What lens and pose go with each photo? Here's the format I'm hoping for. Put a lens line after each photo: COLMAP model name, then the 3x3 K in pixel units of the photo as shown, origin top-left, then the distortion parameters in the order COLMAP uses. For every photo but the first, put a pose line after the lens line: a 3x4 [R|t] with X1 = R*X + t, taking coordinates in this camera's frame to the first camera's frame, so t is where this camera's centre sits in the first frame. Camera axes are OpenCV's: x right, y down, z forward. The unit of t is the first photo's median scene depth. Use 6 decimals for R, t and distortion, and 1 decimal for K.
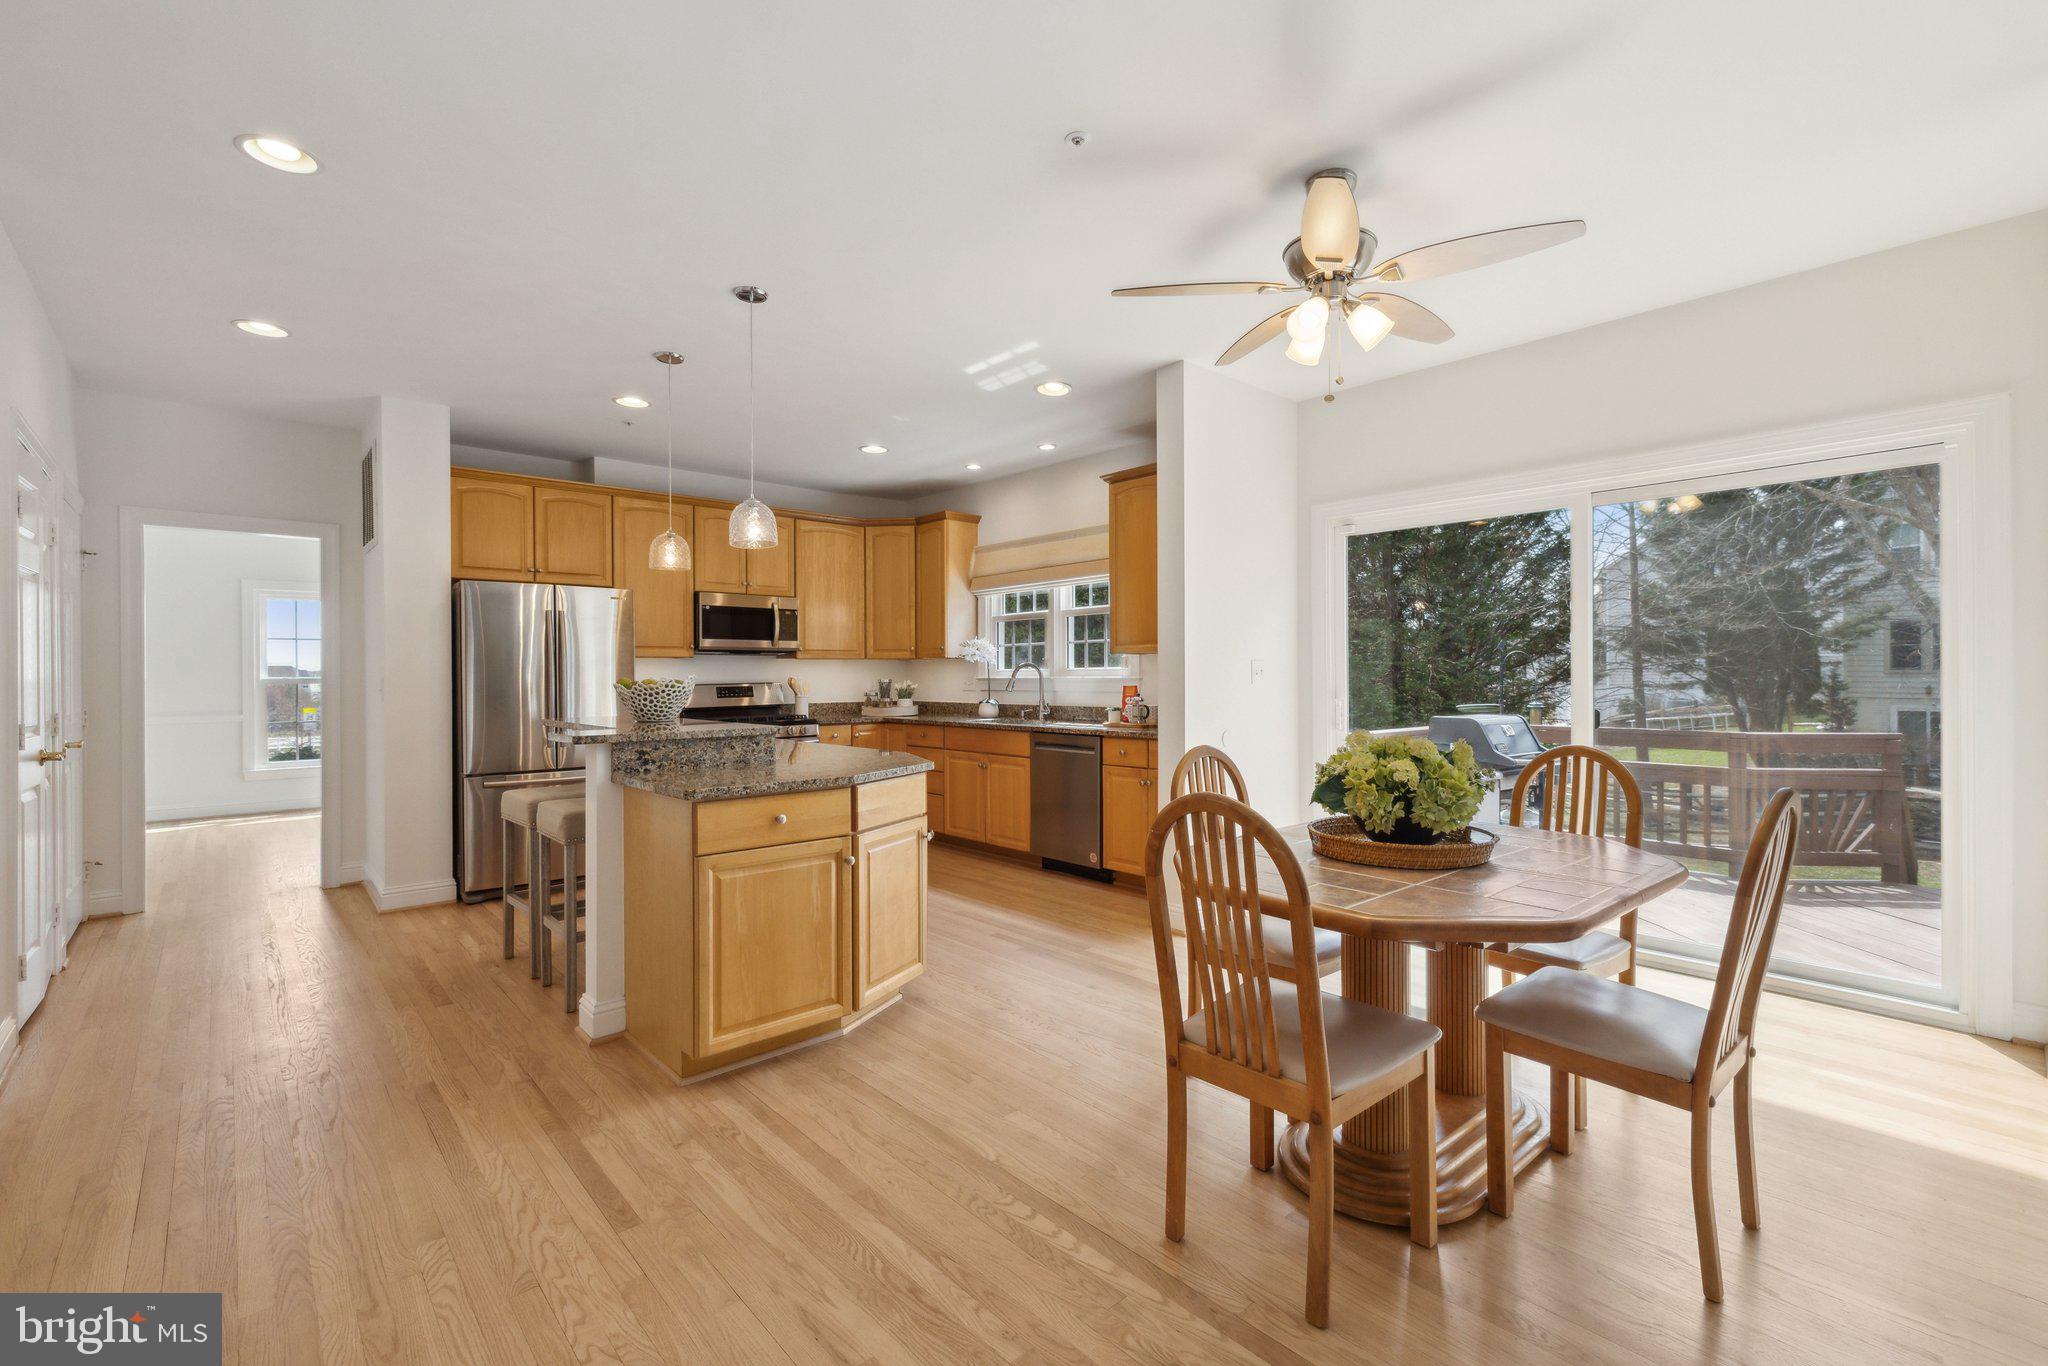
lens RADIAL K [[879.8, 0, 1023.7], [0, 879.8, 687.6], [0, 0, 1]] dist [0.001949, 0.000452]
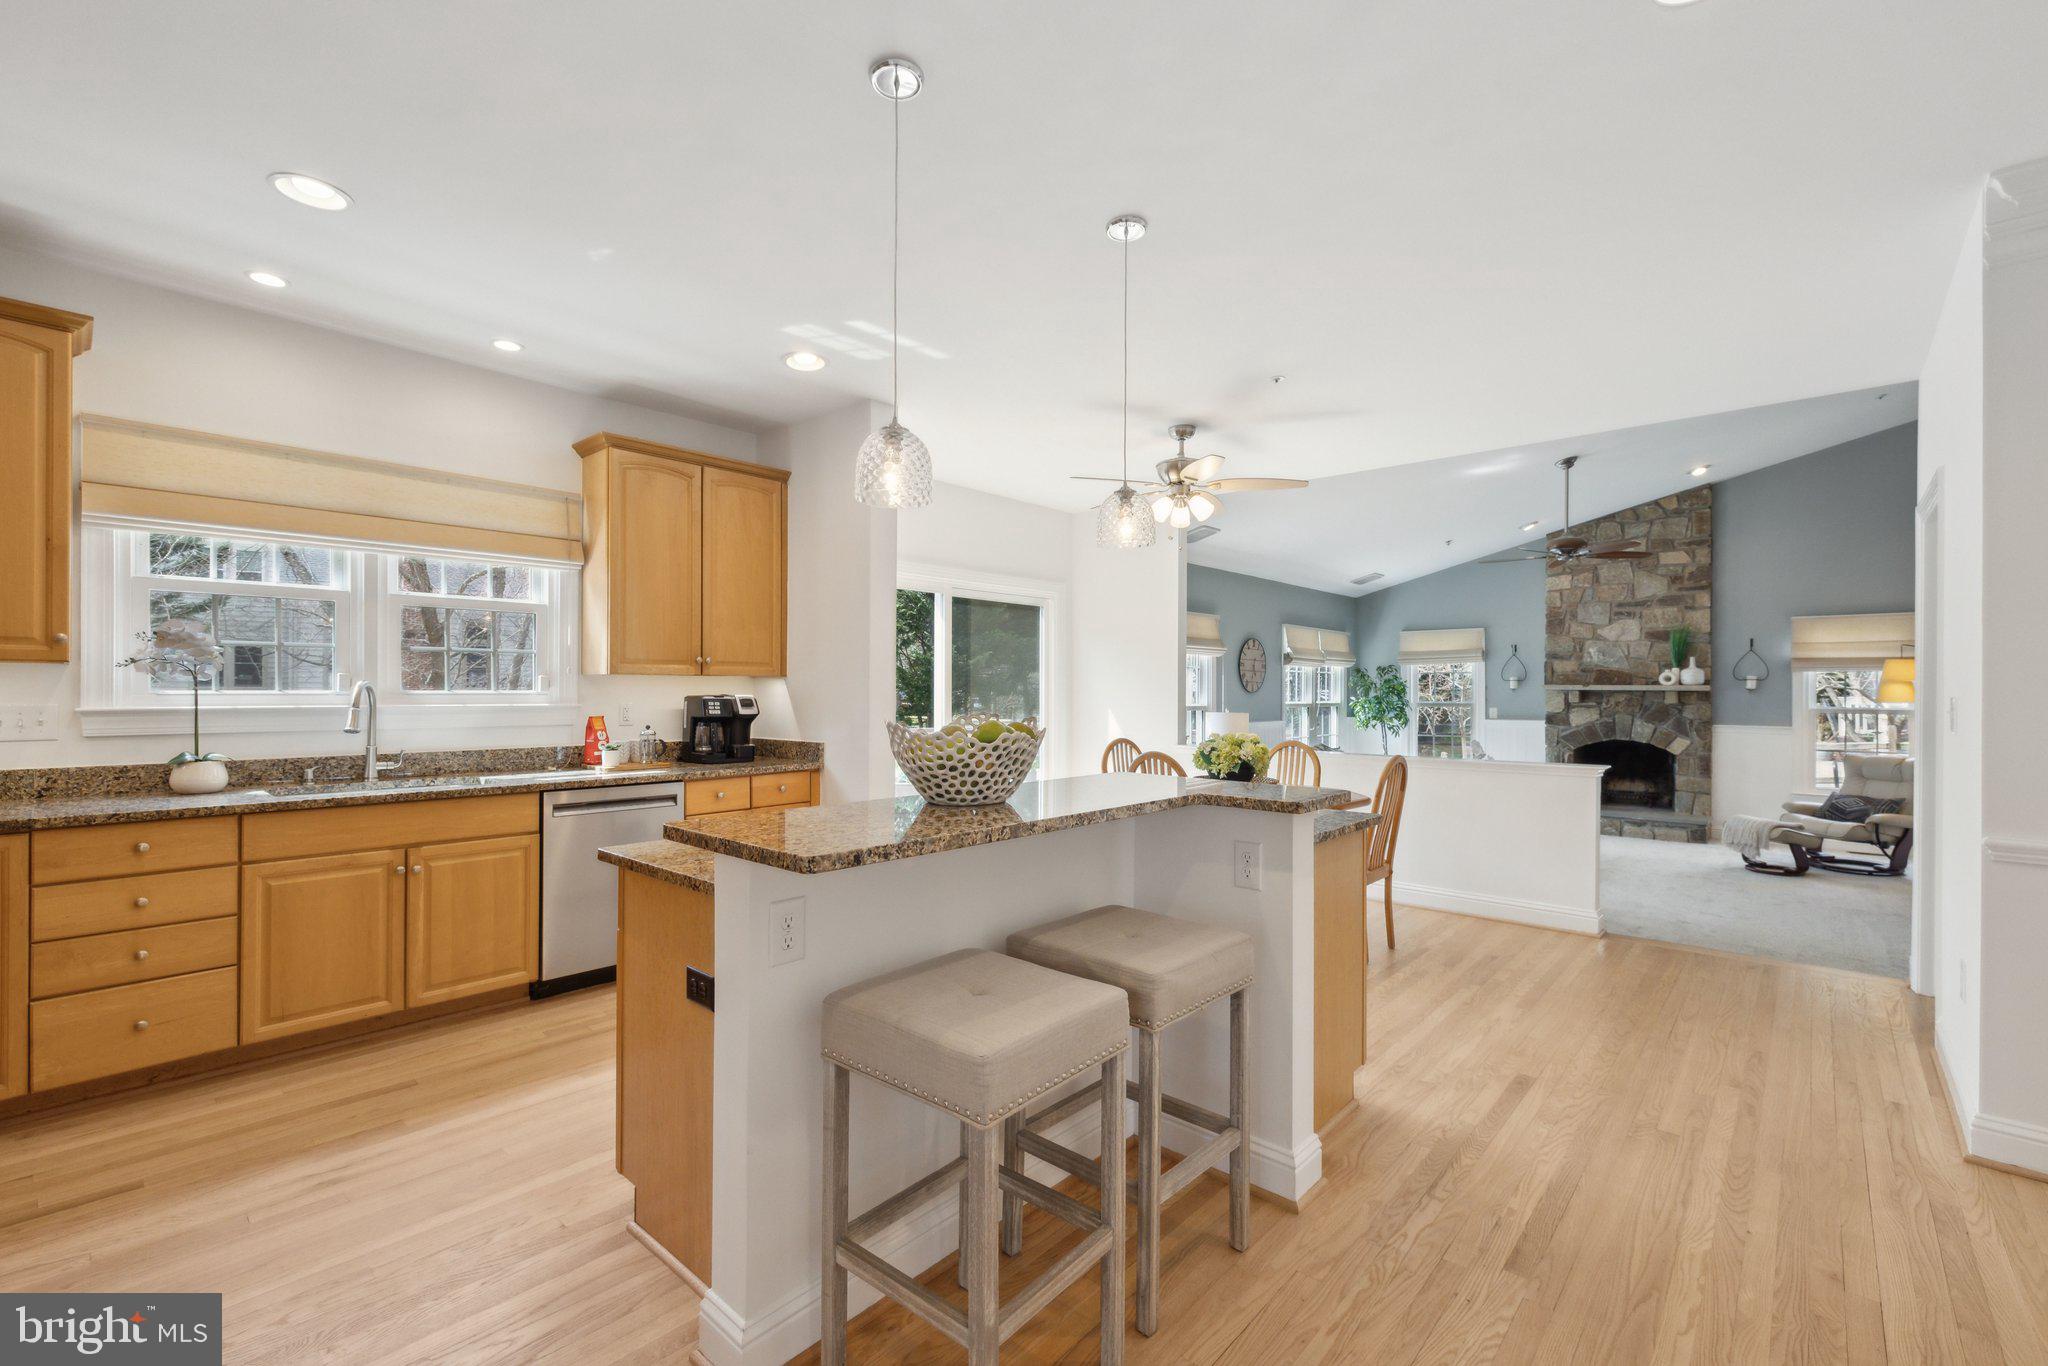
lens RADIAL K [[879.8, 0, 1023.7], [0, 879.8, 687.6], [0, 0, 1]] dist [0.001949, 0.000452]
pose [[-0.103746, 0.009092, 0.994562, -0.589435], [0.009683, 0.999920, -0.008131, -0.014887], [-0.994557, 0.008787, -0.103826, 0.635246]]
